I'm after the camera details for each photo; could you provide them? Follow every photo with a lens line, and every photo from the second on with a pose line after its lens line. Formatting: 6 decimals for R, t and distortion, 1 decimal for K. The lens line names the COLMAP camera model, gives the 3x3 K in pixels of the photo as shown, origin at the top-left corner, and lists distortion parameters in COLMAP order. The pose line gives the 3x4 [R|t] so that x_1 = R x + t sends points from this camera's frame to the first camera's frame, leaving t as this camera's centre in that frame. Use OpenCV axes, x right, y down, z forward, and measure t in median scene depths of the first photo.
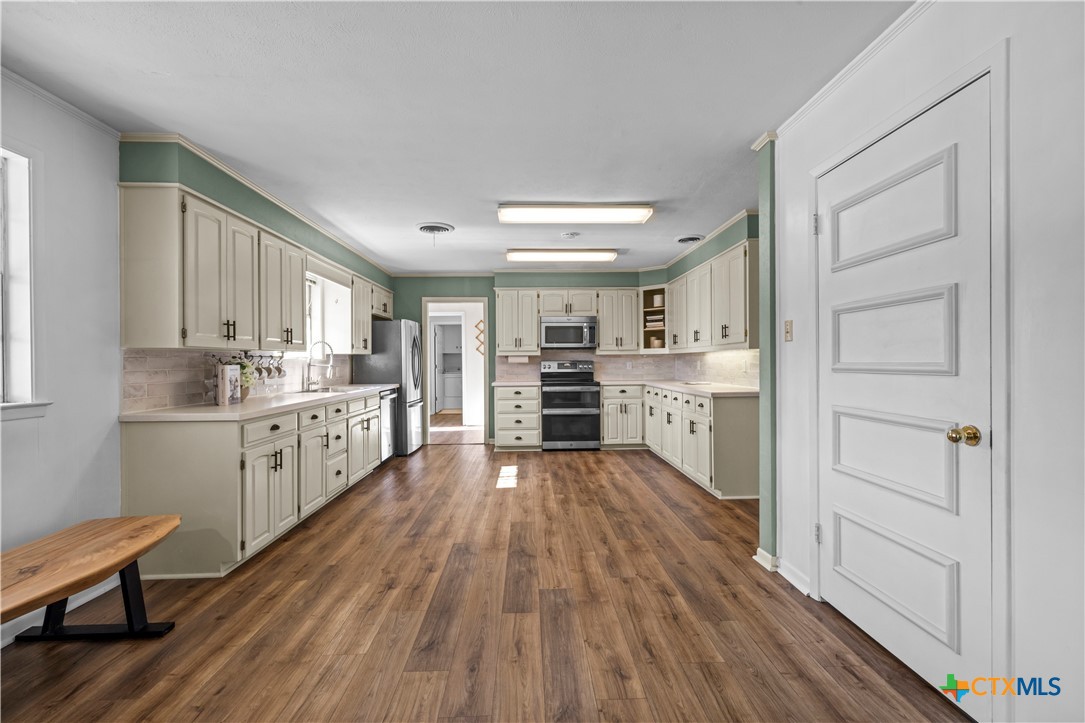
lens RADIAL K [[461.4, 0, 542.5], [0, 461.4, 361.5], [0, 0, 1]] dist [0.000122, 0.000058]
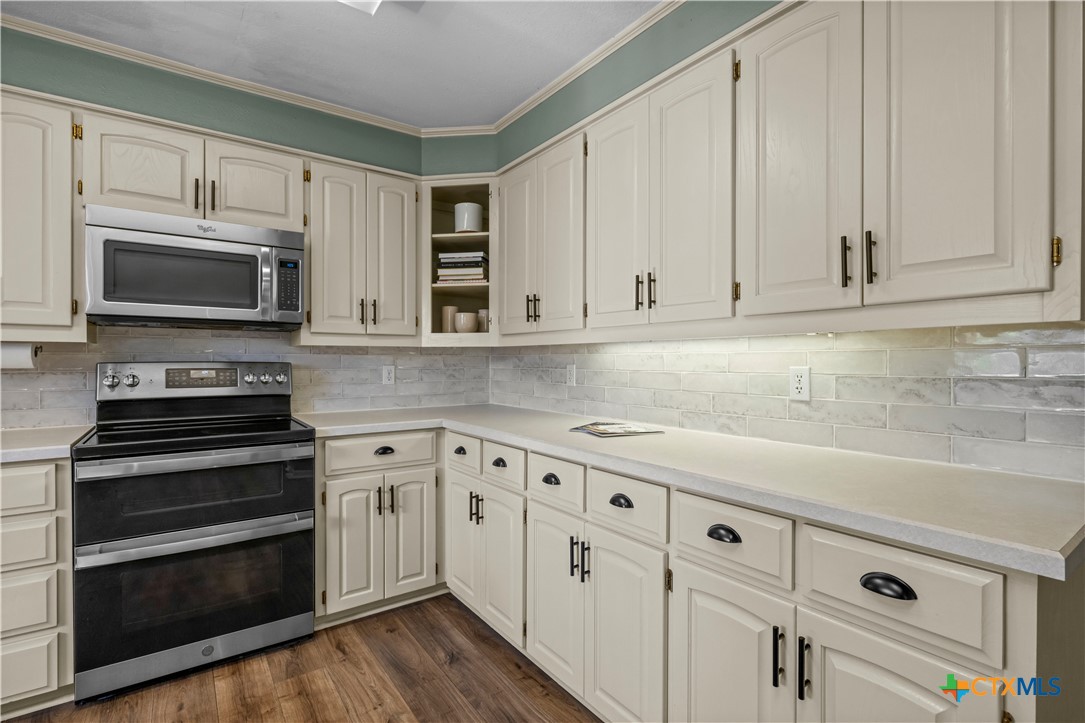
lens RADIAL K [[505.0, 0, 542.5], [0, 505.0, 361.5], [0, 0, 1]] dist [-0.000455, 0.000122]
pose [[0.830556, 0.007281, 0.556887, 0.057121], [-0.006495, 0.999973, -0.003386, -0.002557], [-0.556897, -0.000805, 0.830581, 0.592663]]
